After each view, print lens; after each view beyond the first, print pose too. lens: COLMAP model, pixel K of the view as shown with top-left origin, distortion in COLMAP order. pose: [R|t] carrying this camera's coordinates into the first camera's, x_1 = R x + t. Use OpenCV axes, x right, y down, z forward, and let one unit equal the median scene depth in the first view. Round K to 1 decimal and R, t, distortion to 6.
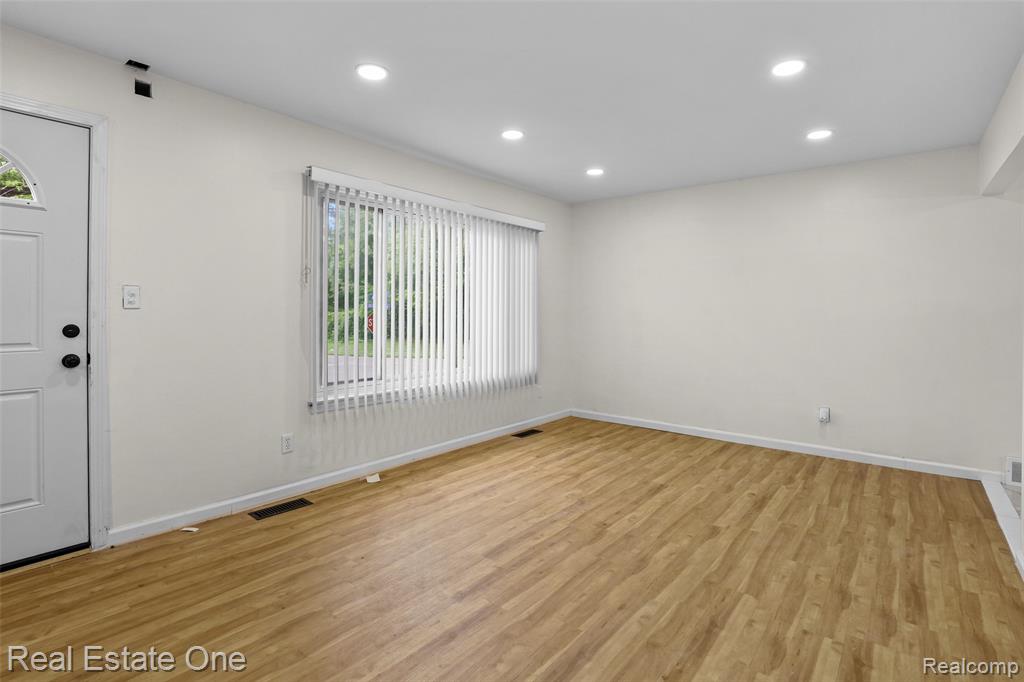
lens RADIAL K [[484.8, 0, 511.0], [0, 484.8, 339.0], [0, 0, 1]] dist [-0.027774, 0.001904]
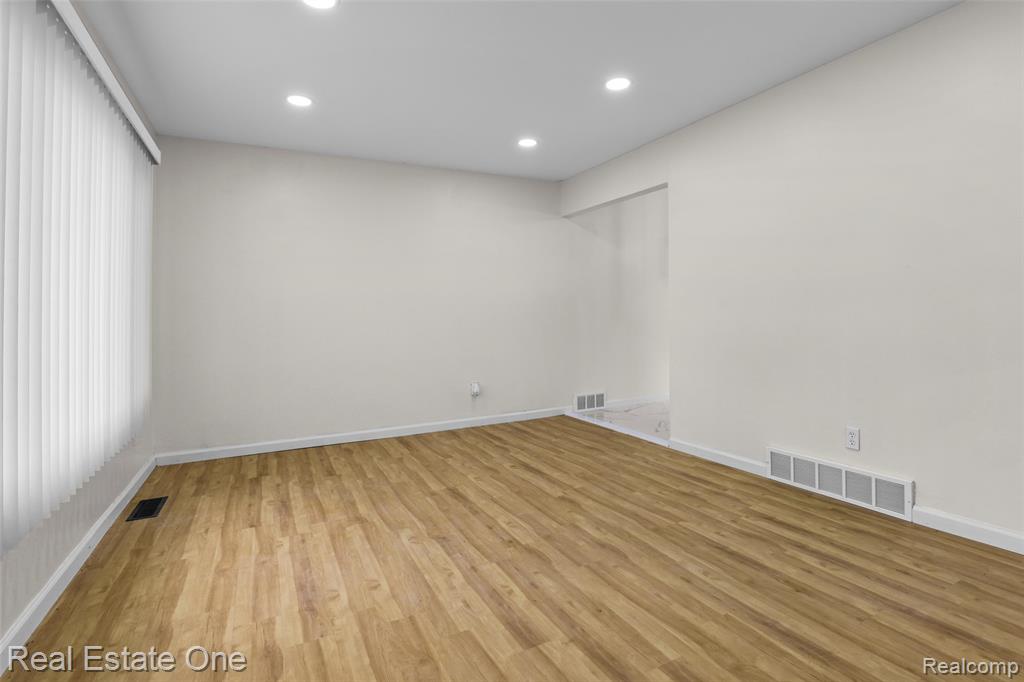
lens RADIAL K [[484.8, 0, 508.5], [0, 484.8, 333.6], [0, 0, 1]] dist [-0.027774, 0.001904]
pose [[0.409409, -0.049427, 0.911011, -0.580883], [0.070544, 0.997257, 0.022404, -0.003056], [-0.909620, 0.055094, 0.411773, 0.644226]]
